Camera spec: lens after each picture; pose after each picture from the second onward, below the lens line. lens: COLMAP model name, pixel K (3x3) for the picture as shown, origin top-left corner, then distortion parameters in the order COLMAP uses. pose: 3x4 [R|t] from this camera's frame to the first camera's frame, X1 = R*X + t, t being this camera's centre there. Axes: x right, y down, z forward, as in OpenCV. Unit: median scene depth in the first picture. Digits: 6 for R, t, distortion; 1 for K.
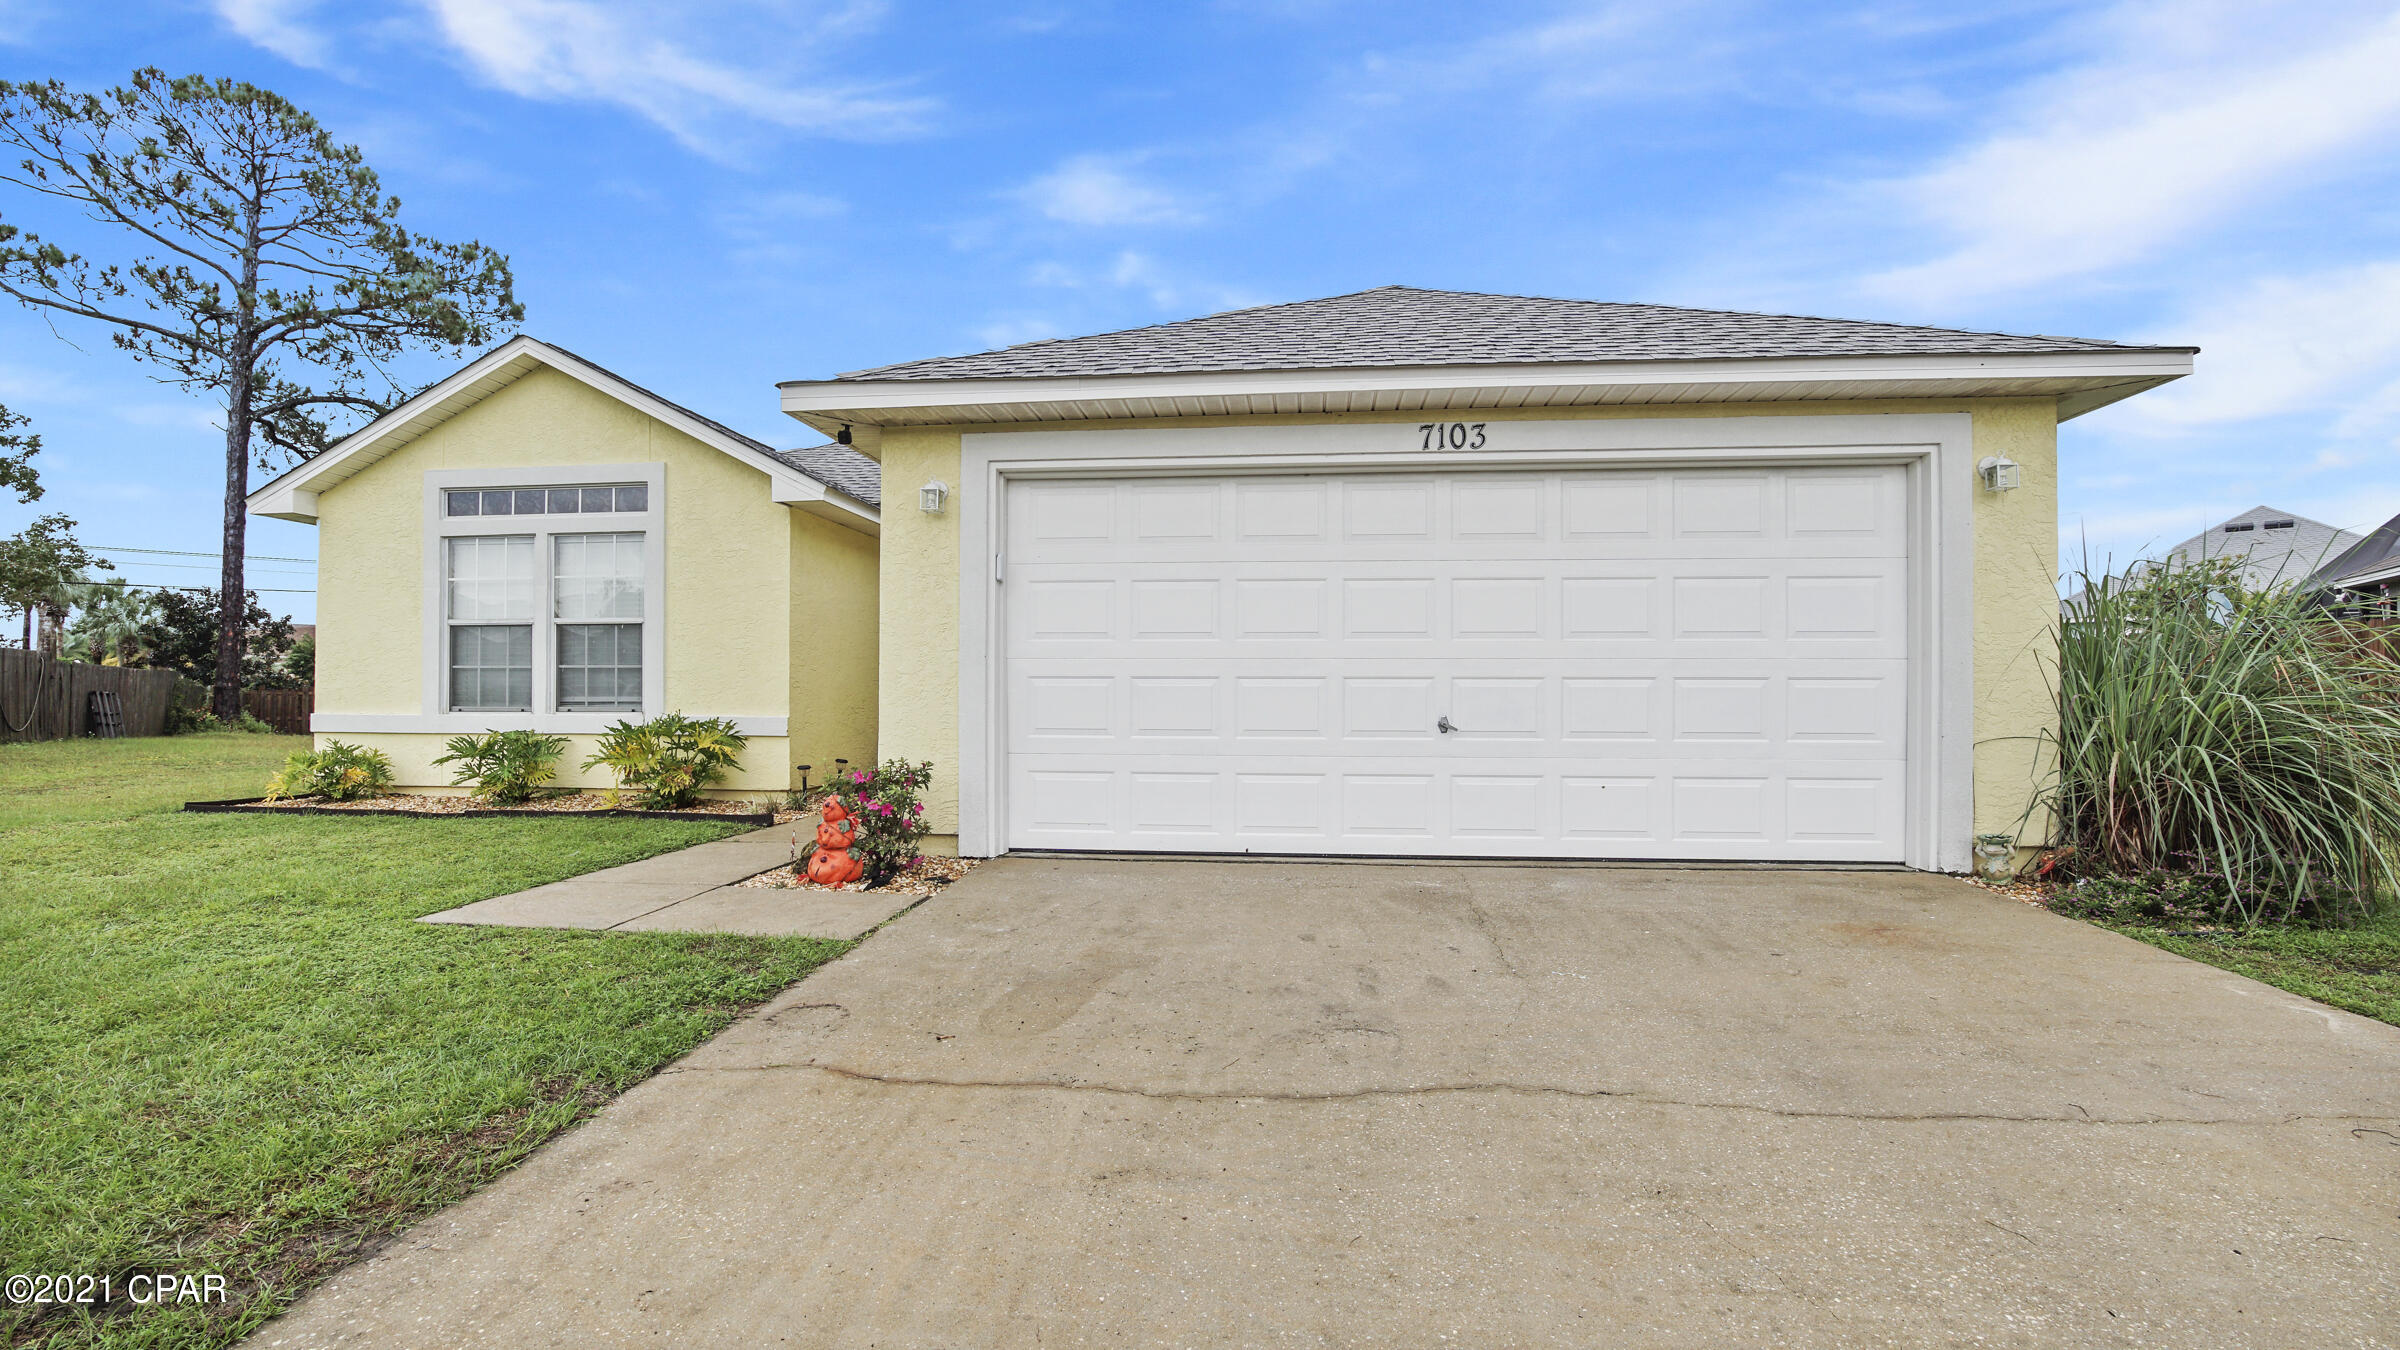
lens RADIAL K [[1061.1, 0, 1199.1], [0, 1061.1, 713.0], [0, 0, 1]] dist [-0.029525, 0.000750]
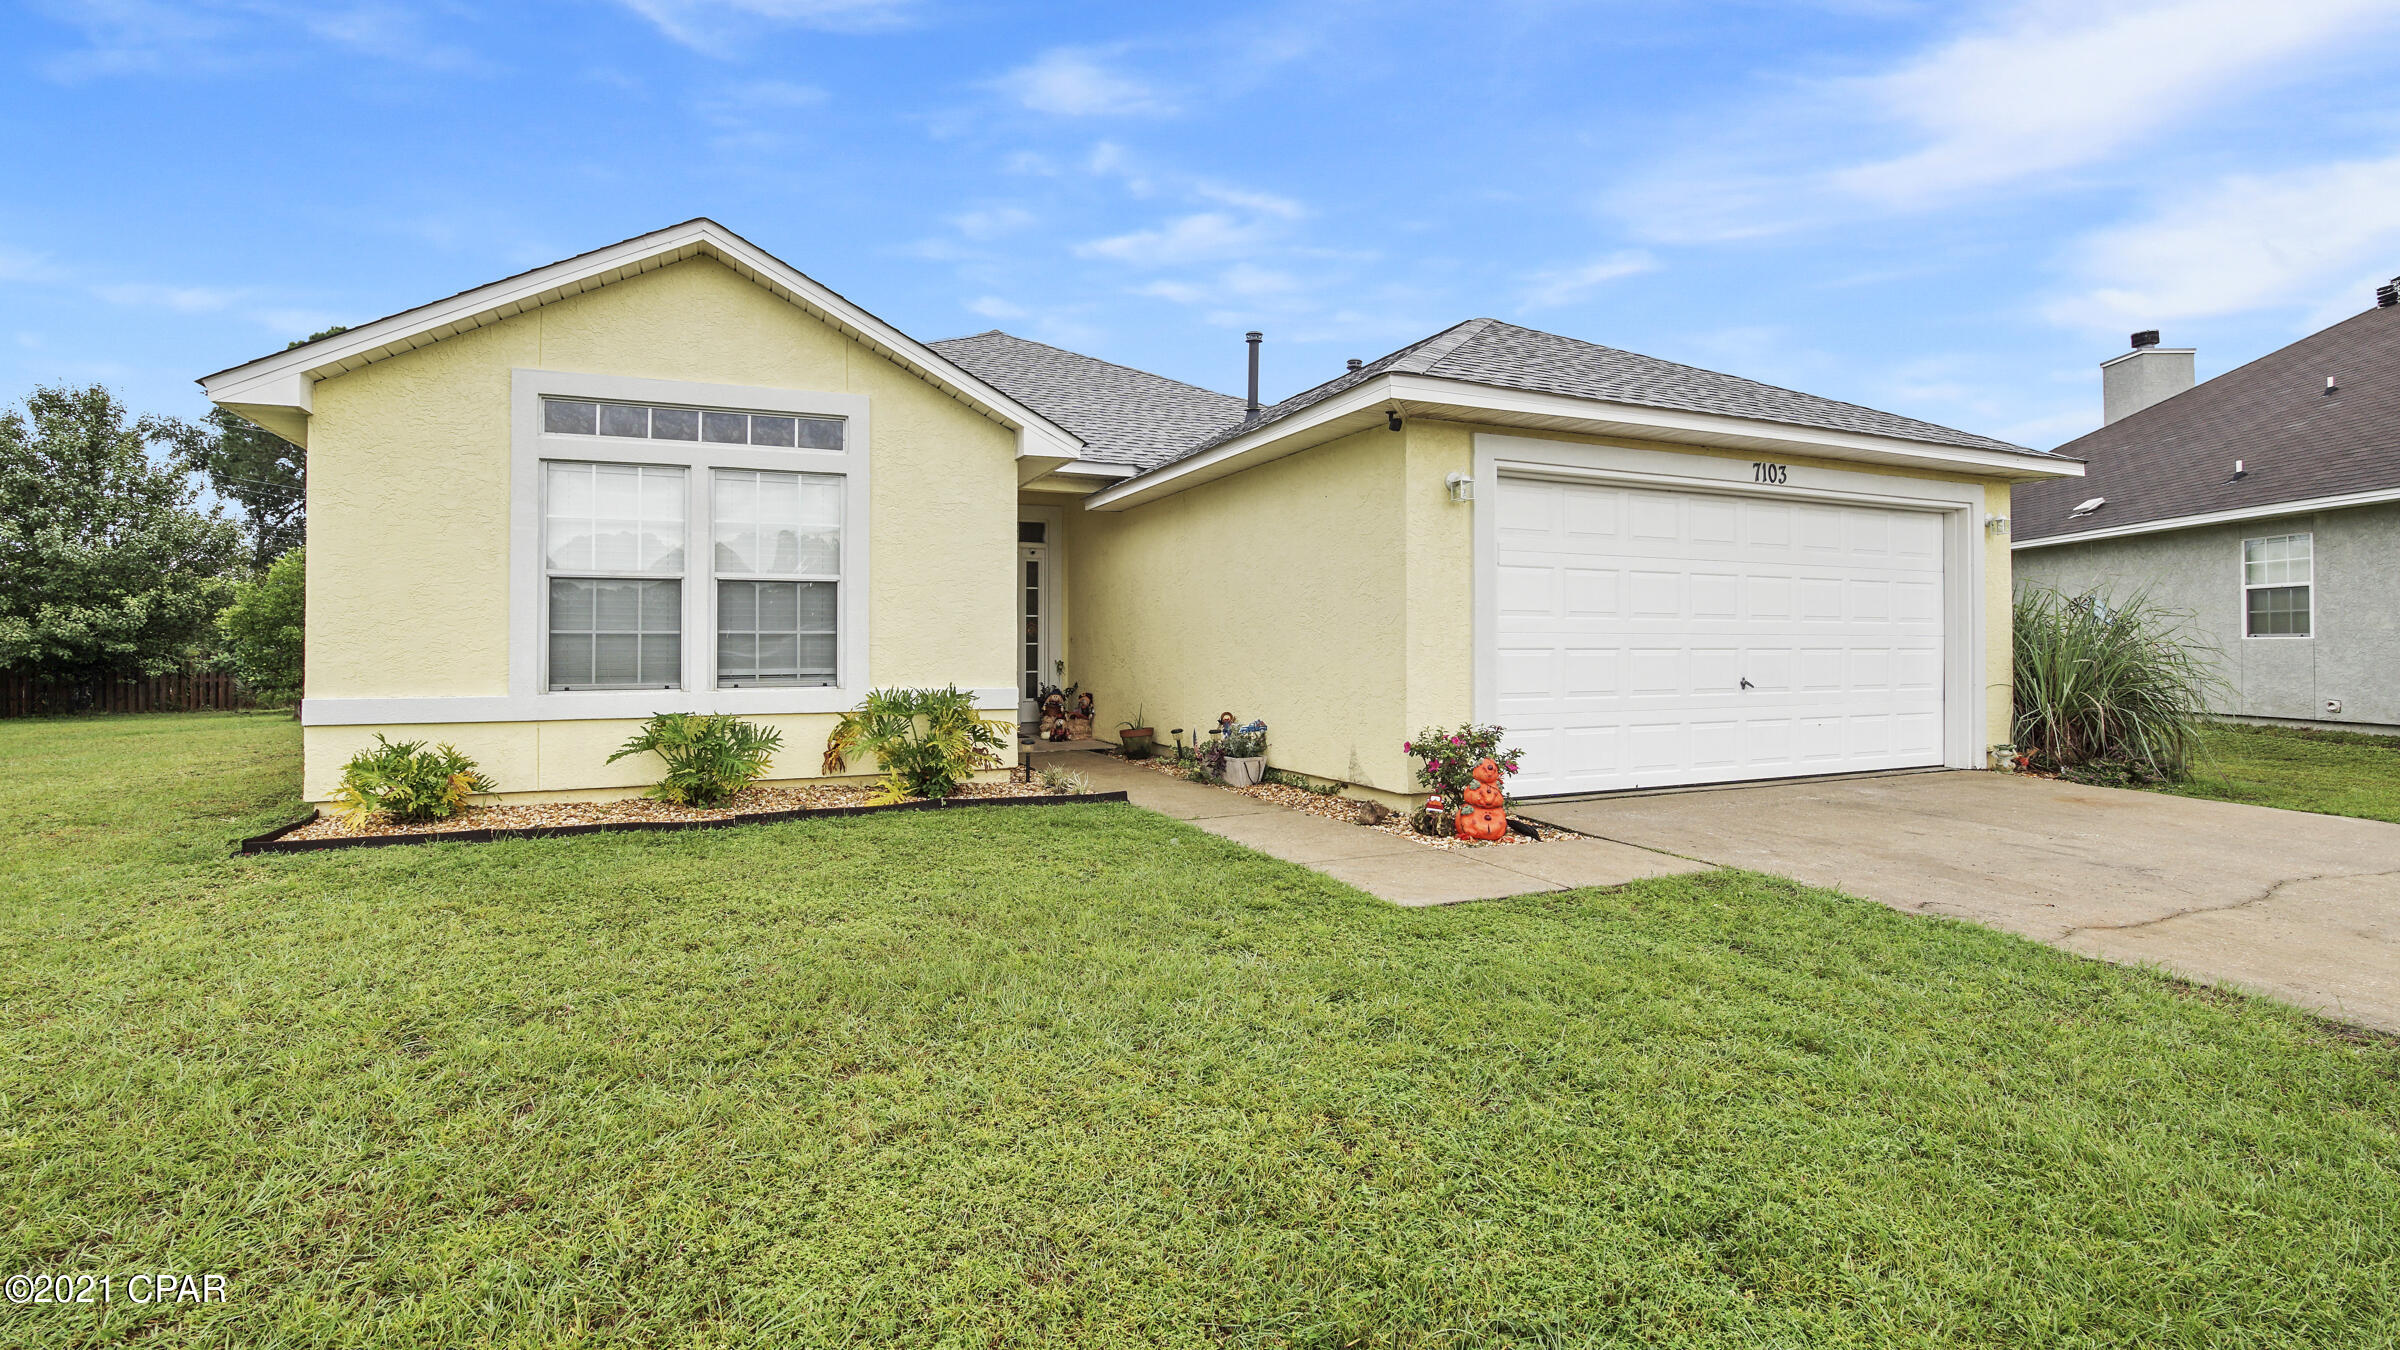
lens RADIAL K [[1076.1, 0, 1192.6], [0, 1076.1, 667.4], [0, 0, 1]] dist [-0.027944, 0.001331]
pose [[0.870084, -0.011099, 0.492778, -0.701222], [0.013020, 0.999915, -0.000468, -0.011612], [-0.492731, 0.006824, 0.870155, 0.104112]]
